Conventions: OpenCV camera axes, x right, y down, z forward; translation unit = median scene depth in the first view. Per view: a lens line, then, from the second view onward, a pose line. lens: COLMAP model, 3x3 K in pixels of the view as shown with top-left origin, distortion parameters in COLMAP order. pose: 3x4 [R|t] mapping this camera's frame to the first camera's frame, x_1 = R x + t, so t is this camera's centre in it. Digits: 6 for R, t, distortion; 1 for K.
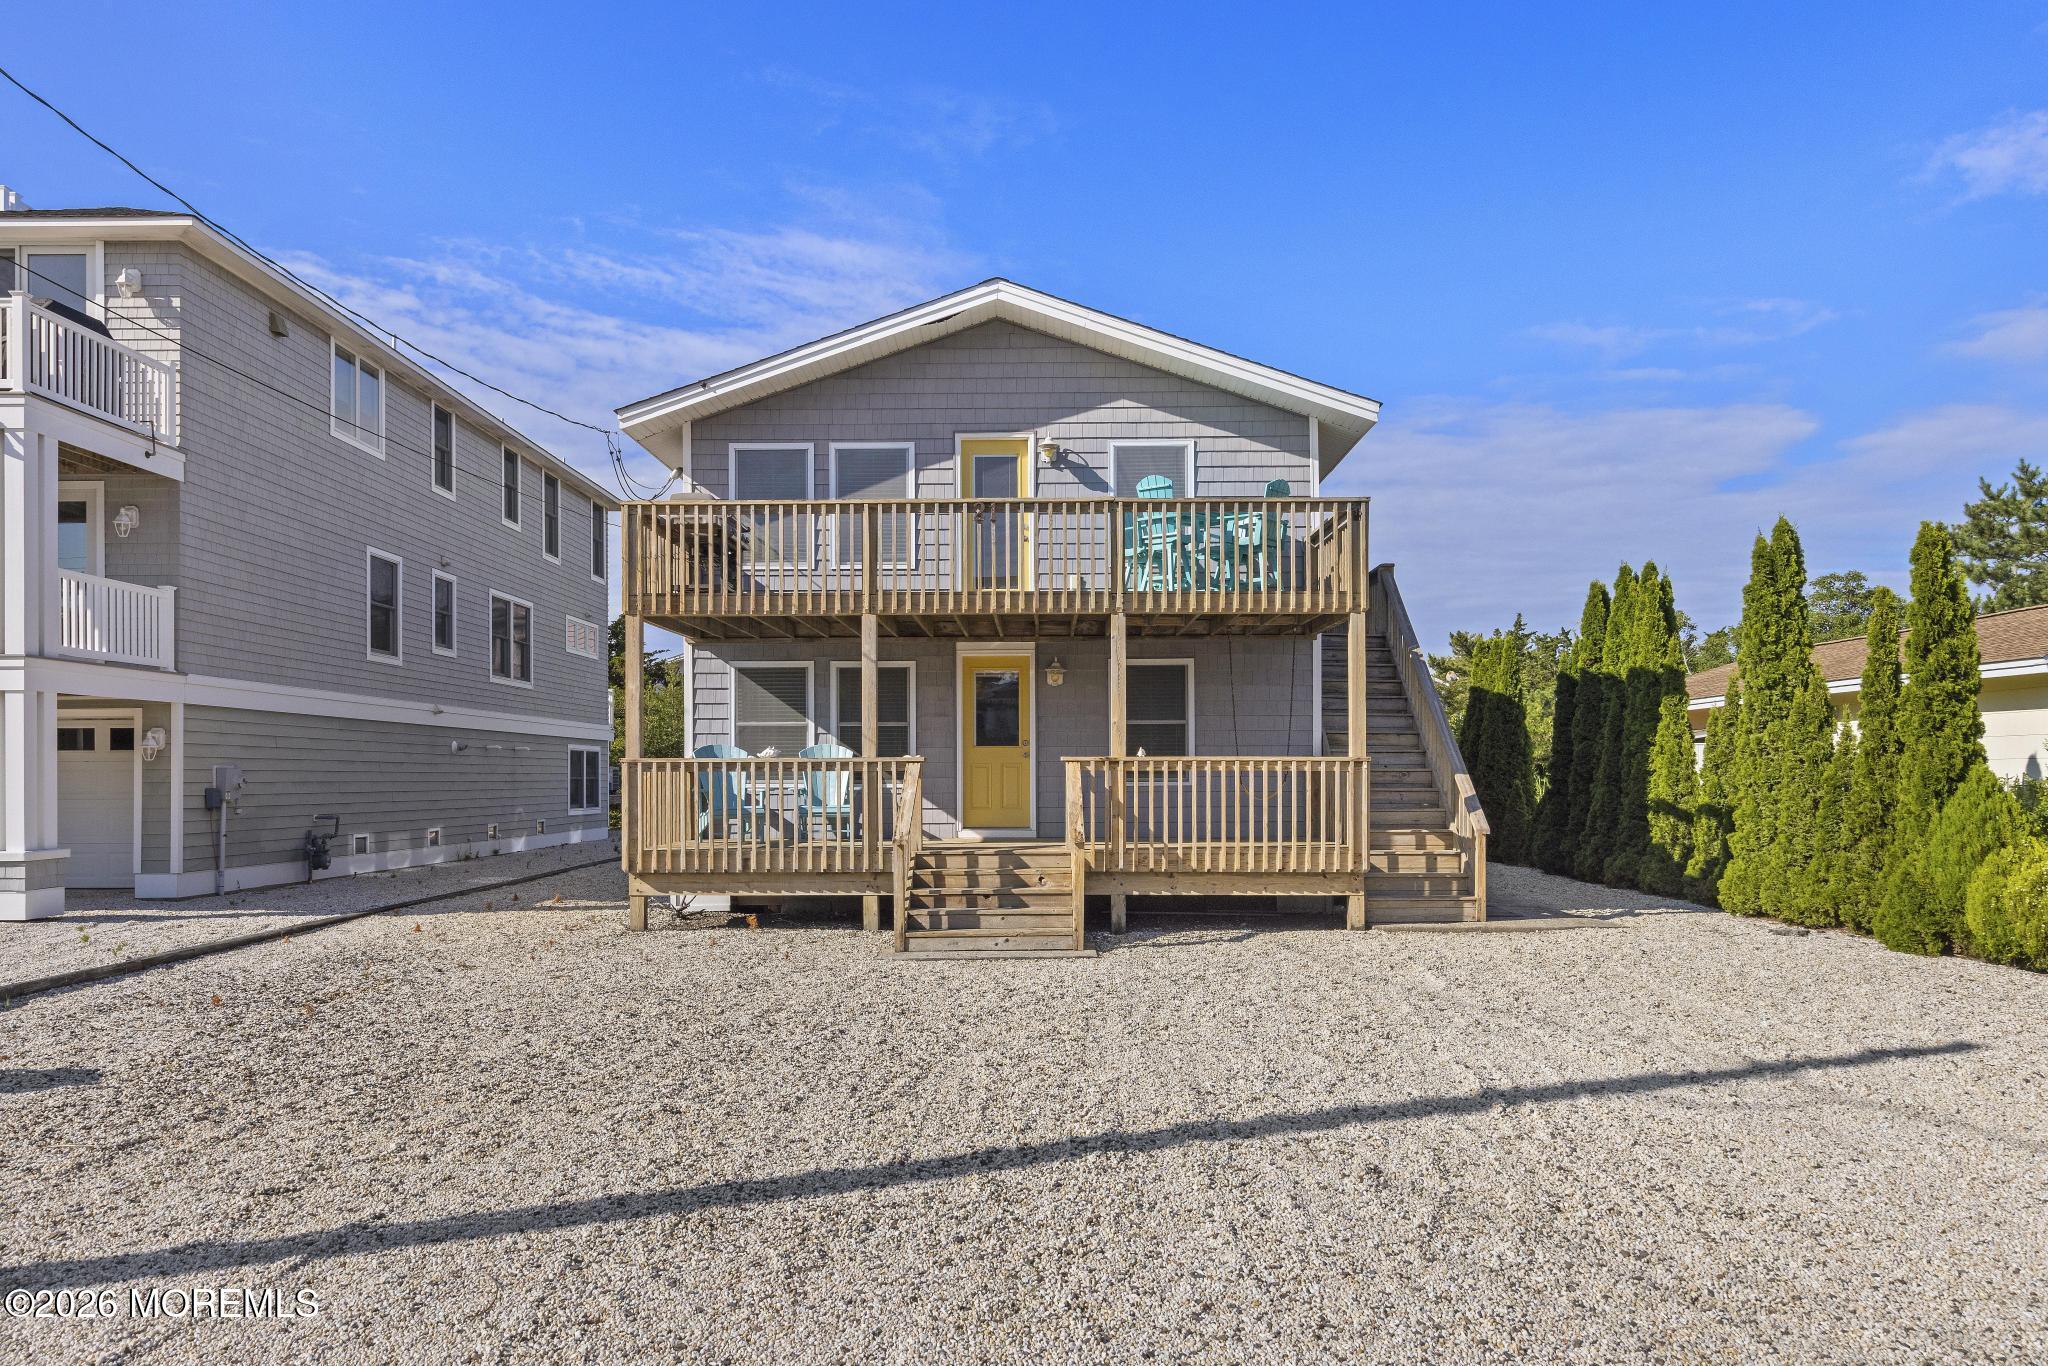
lens RADIAL K [[1362.4, 0, 1042.2], [0, 1362.4, 804.8], [0, 0, 1]] dist [0.008217, -0.000883]
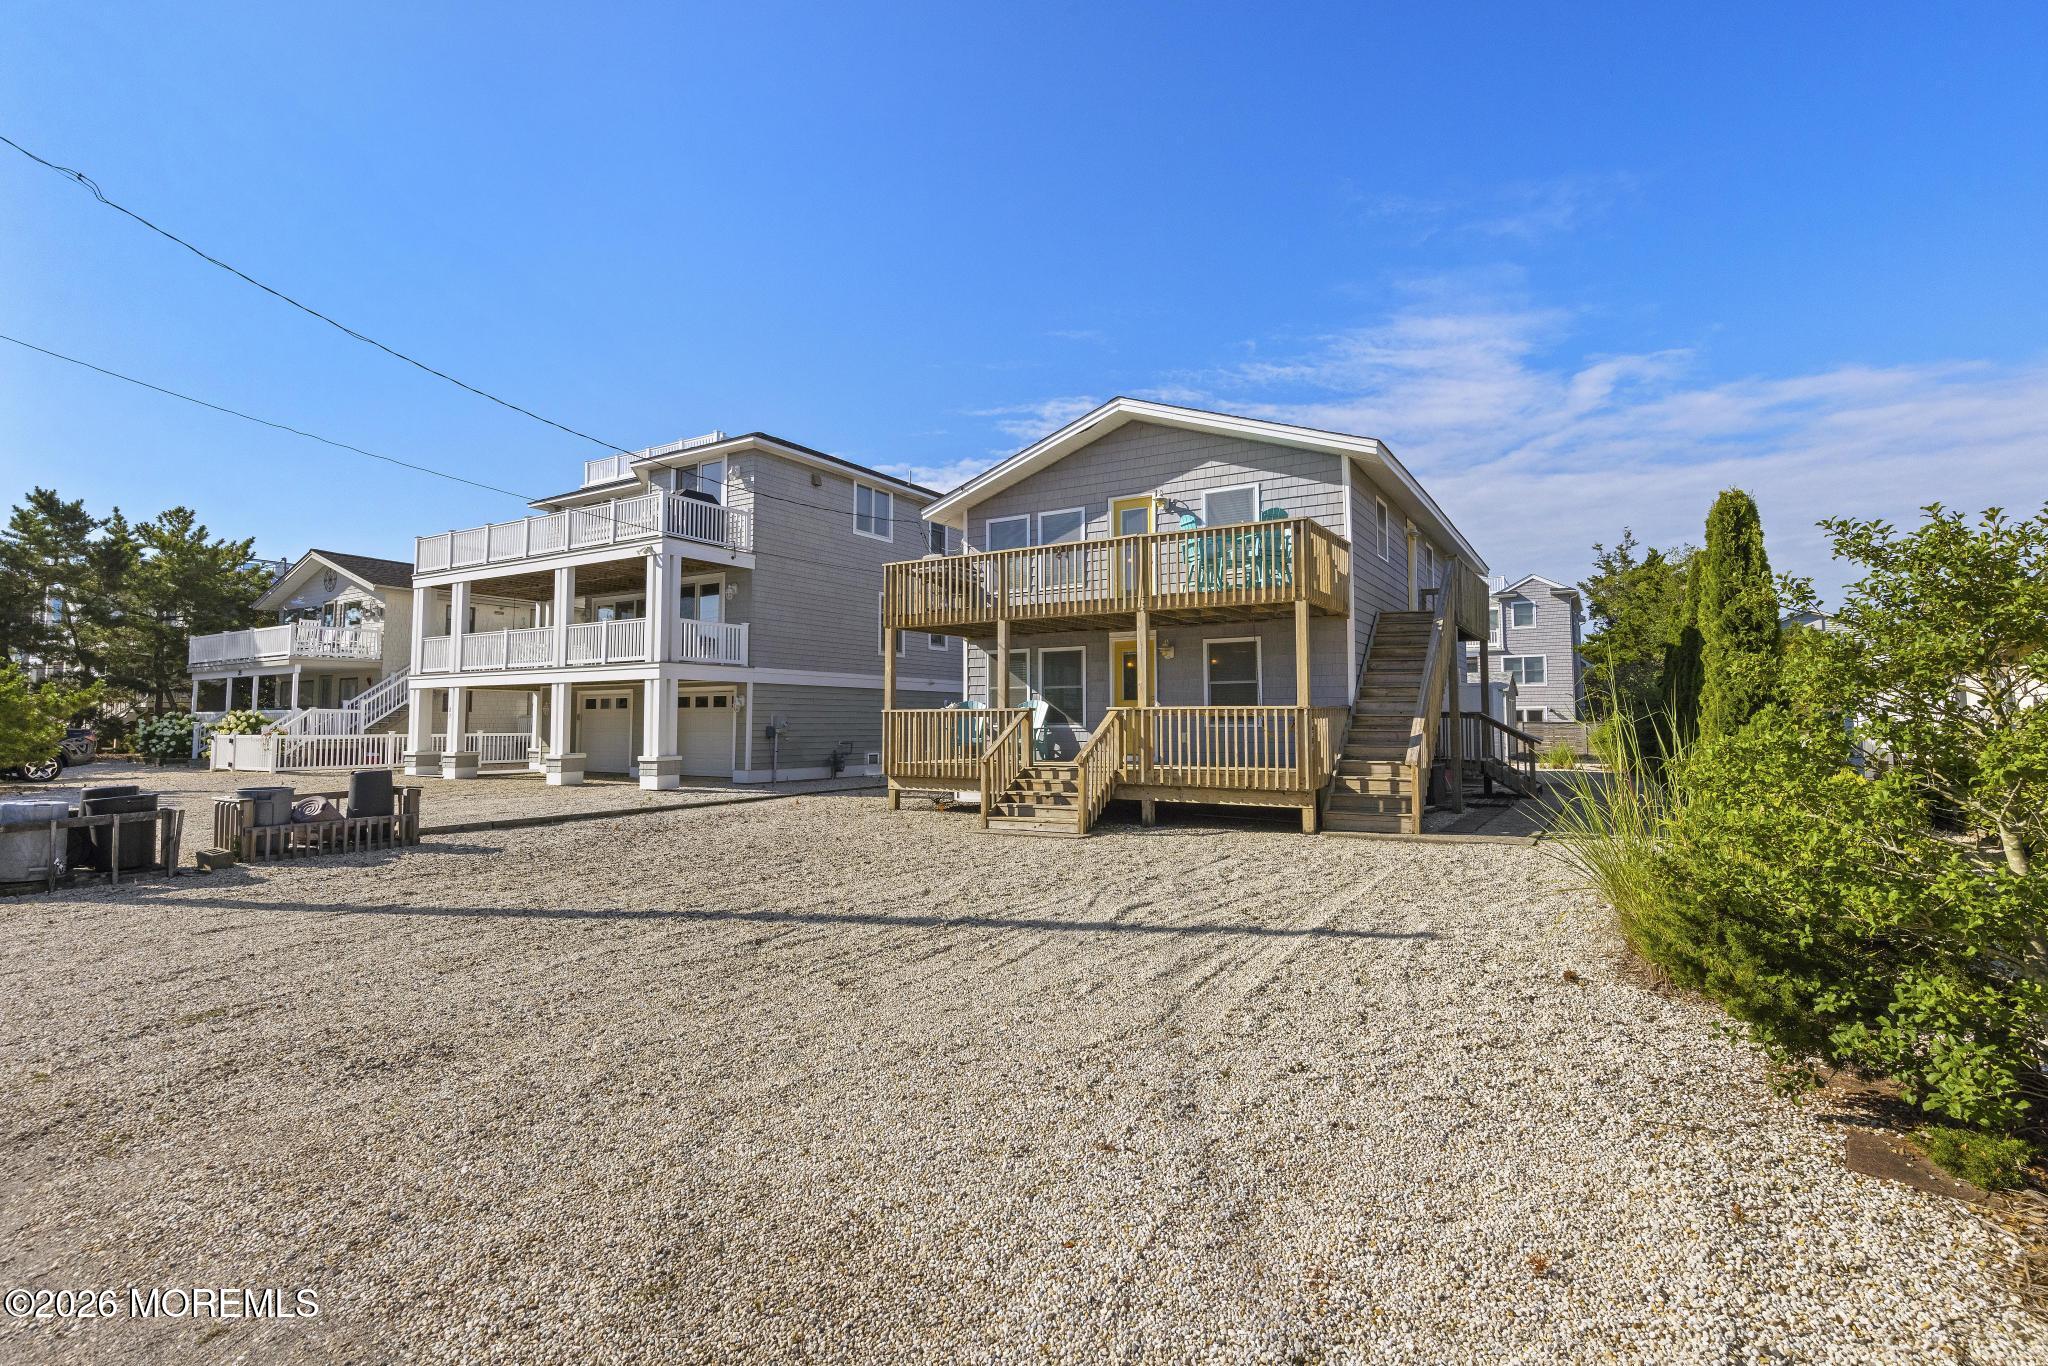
lens RADIAL K [[972.2, 0, 1013.1], [0, 972.2, 671.0], [0, 0, 1]] dist [0.001931, 0.000008]
pose [[0.856786, -0.026455, -0.514993, 0.407344], [-0.010586, 0.997570, -0.068856, 0.000289], [0.515563, 0.064446, 0.854425, 0.016133]]
